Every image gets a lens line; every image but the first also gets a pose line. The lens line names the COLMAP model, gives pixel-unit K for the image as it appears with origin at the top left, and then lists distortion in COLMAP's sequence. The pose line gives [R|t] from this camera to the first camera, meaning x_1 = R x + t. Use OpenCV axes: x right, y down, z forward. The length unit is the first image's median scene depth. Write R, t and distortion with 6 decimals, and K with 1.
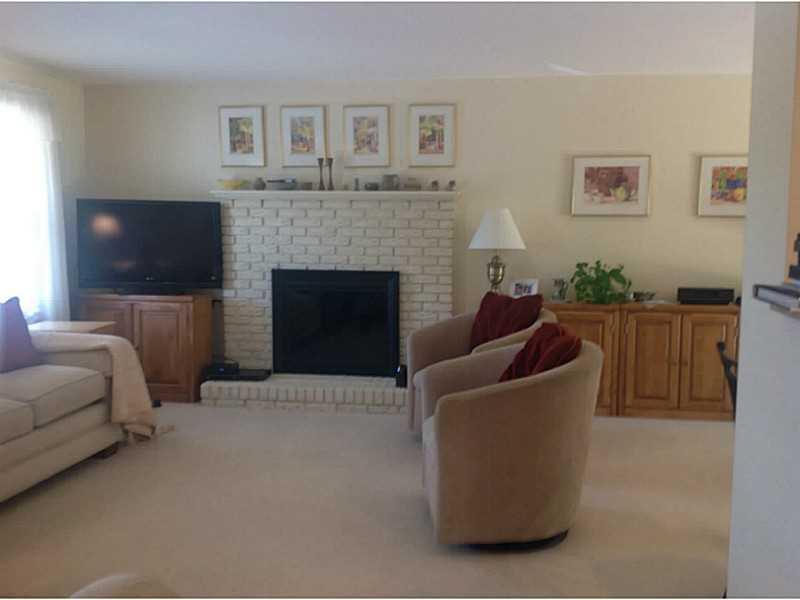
lens RADIAL K [[804.0, 0, 400.0], [0, 804.0, 300.0], [0, 0, 1]] dist [0.129274, -0.000387]
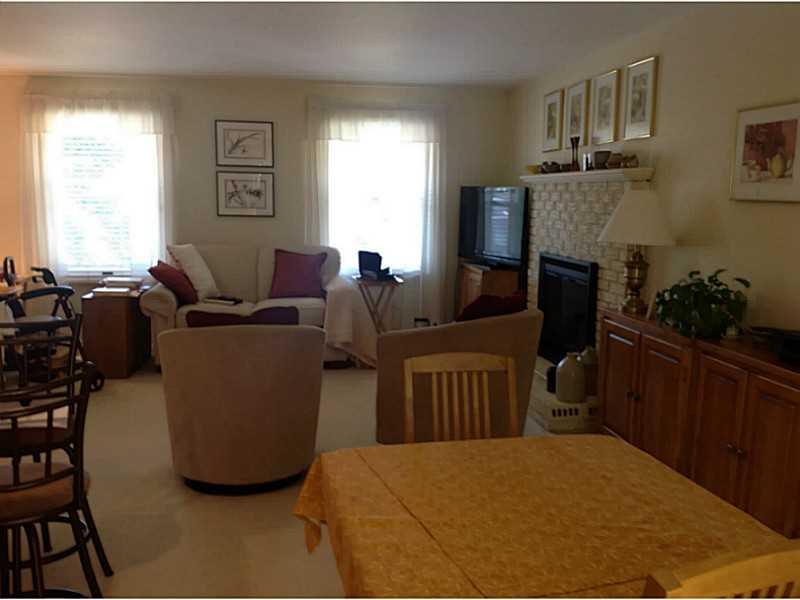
lens RADIAL K [[806.0, 0, 400.0], [0, 806.0, 329.6], [0, 0, 1]] dist [0.014066, -0.005259]
pose [[0.275245, 0.157529, -0.948380, 0.787634], [-0.095400, 0.986090, 0.136105, -0.064864], [0.956629, 0.053013, 0.286445, 0.560630]]
